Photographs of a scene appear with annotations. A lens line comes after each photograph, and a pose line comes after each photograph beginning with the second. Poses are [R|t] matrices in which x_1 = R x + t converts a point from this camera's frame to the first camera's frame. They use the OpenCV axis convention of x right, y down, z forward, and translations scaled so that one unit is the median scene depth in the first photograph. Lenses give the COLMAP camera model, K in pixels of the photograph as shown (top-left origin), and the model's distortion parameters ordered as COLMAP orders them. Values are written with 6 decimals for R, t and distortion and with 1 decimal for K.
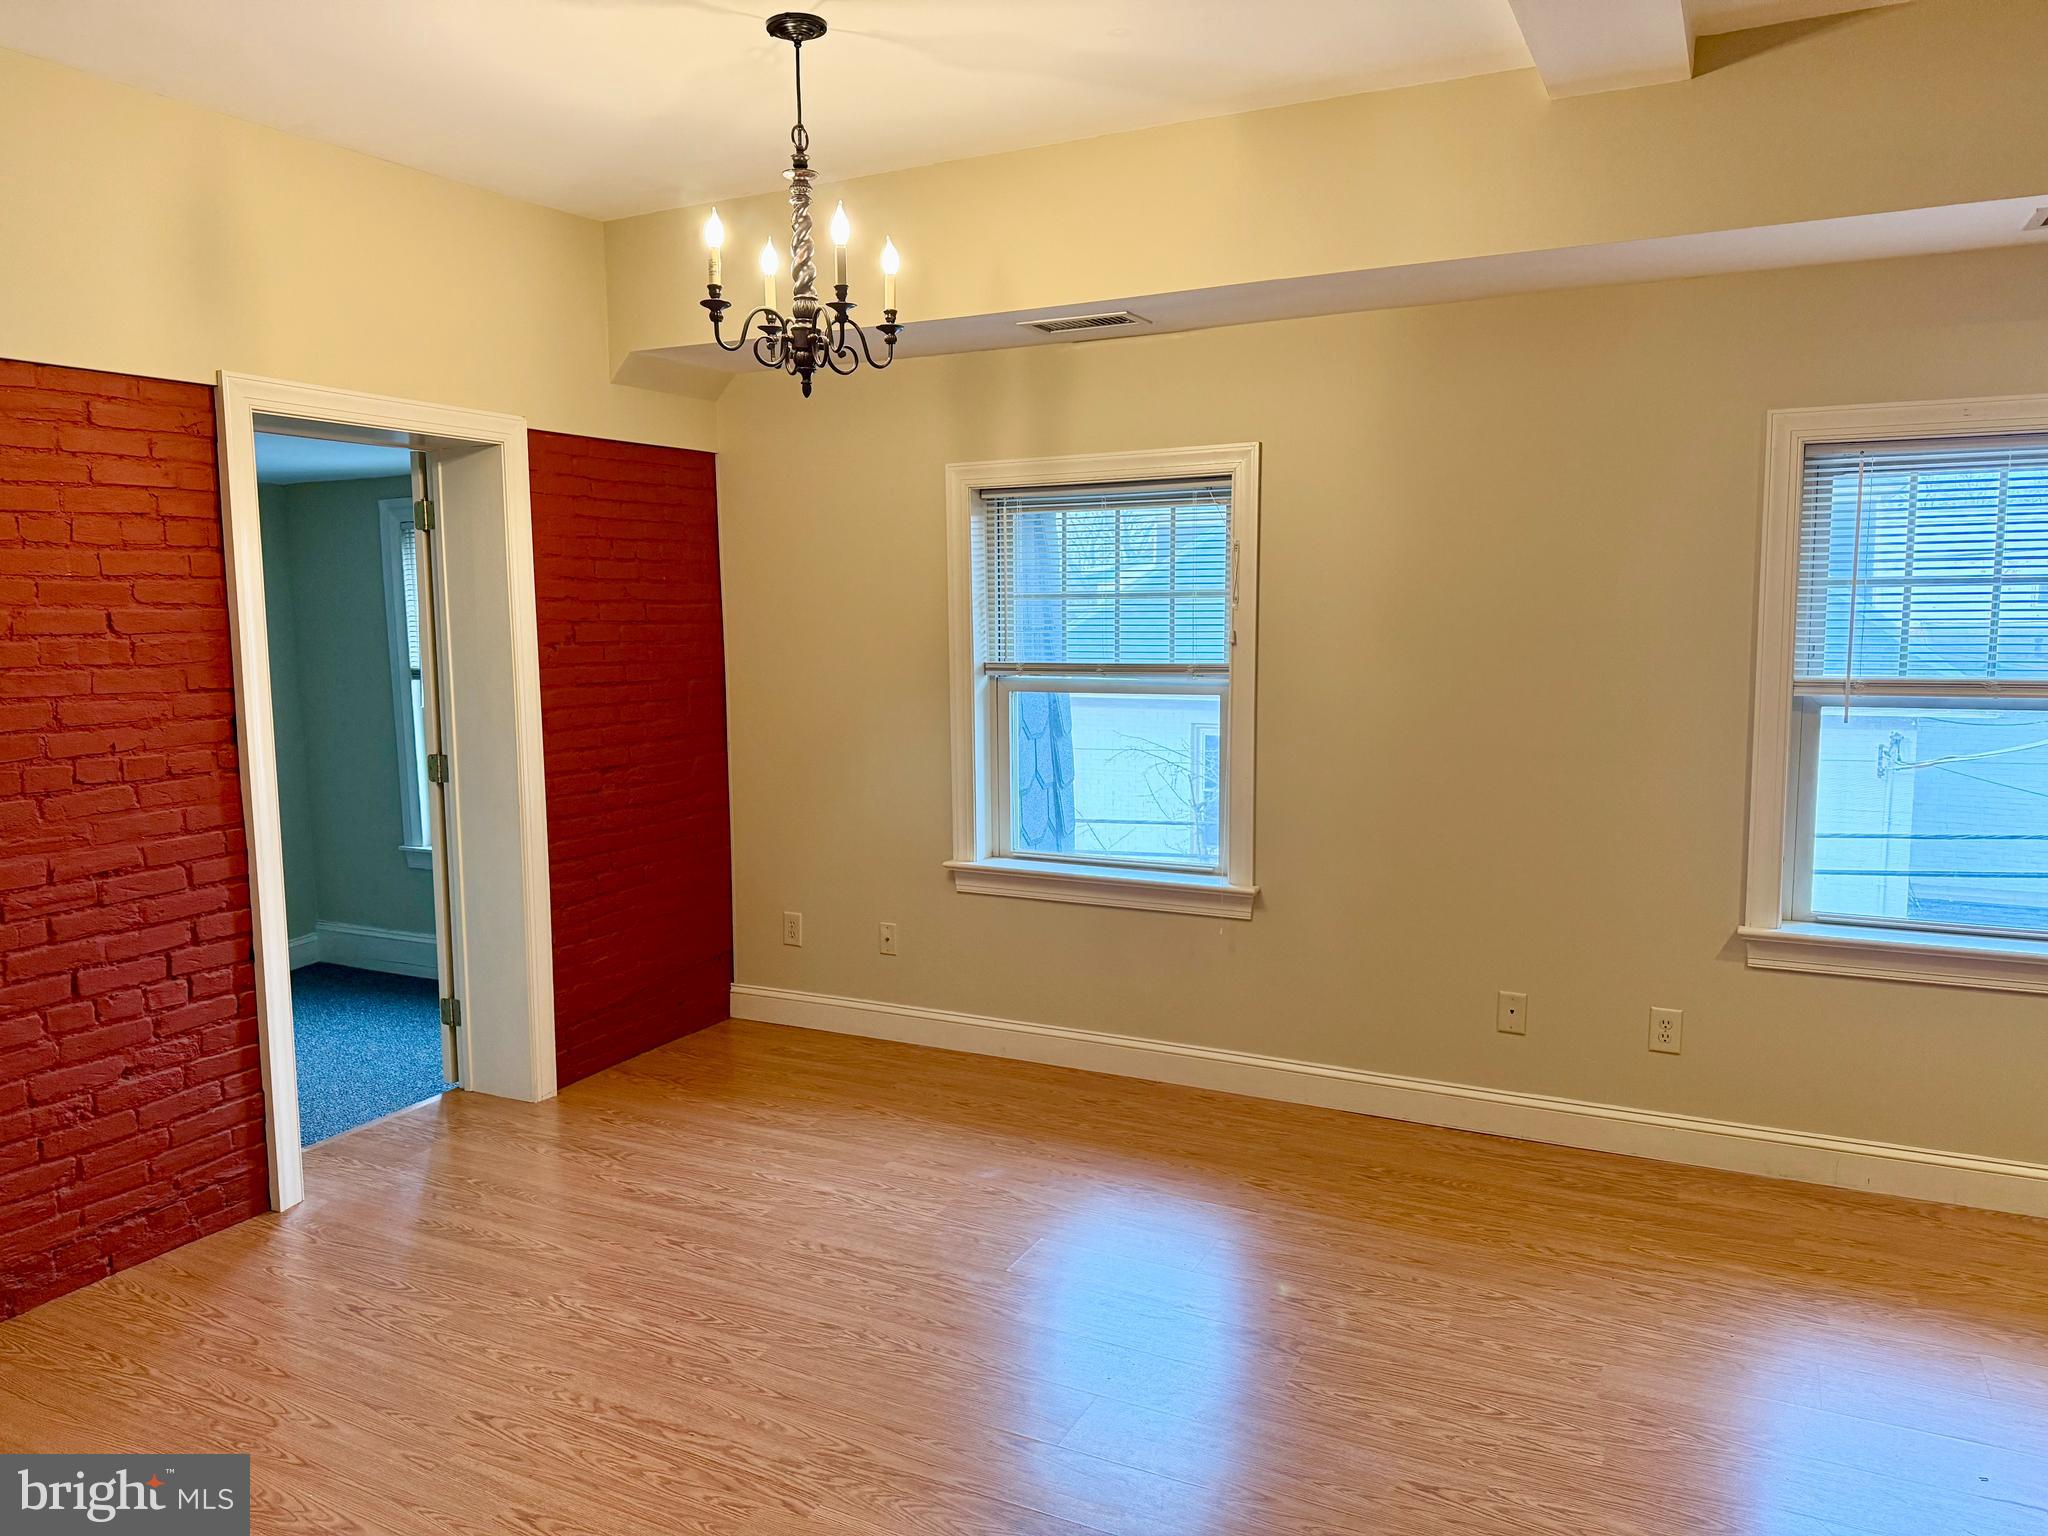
lens RADIAL K [[1431.8, 0, 1025.2], [0, 1431.8, 761.8], [0, 0, 1]] dist [0.109197, -0.130485]
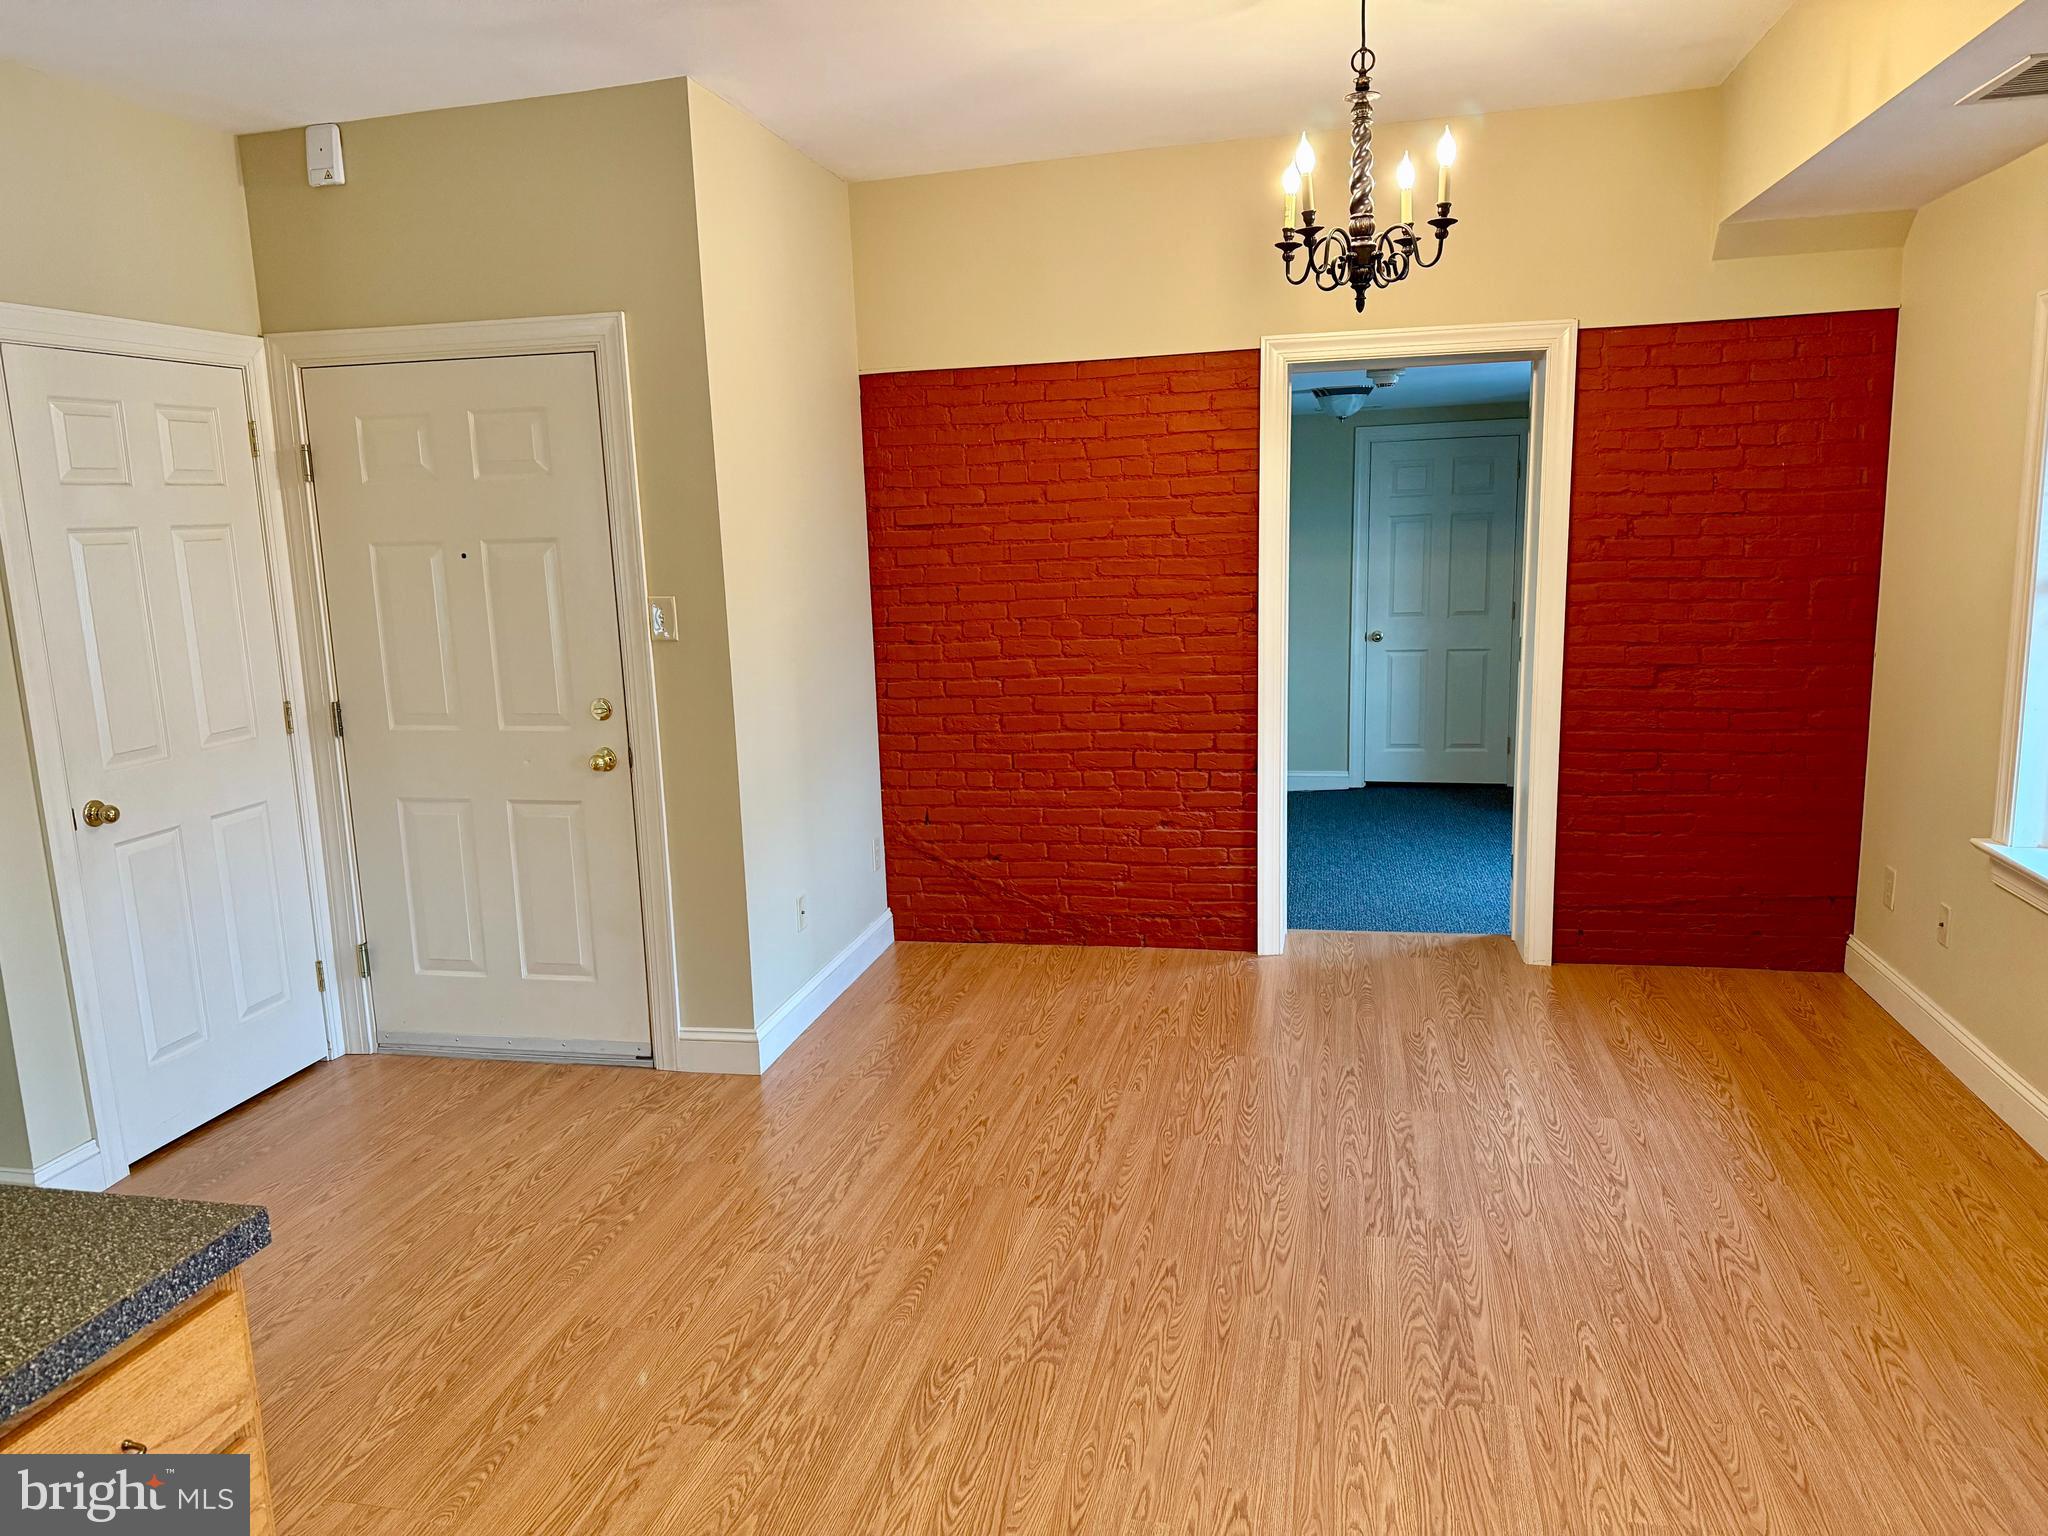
lens RADIAL K [[1426.5, 0, 1024.0], [0, 1426.5, 768.0], [0, 0, 1]] dist [0.125750, -0.216430]
pose [[0.256894, 0.170025, -0.951366, 0.720439], [-0.075422, 0.984928, 0.155657, -0.063390], [0.963492, 0.031766, 0.265846, 0.431206]]
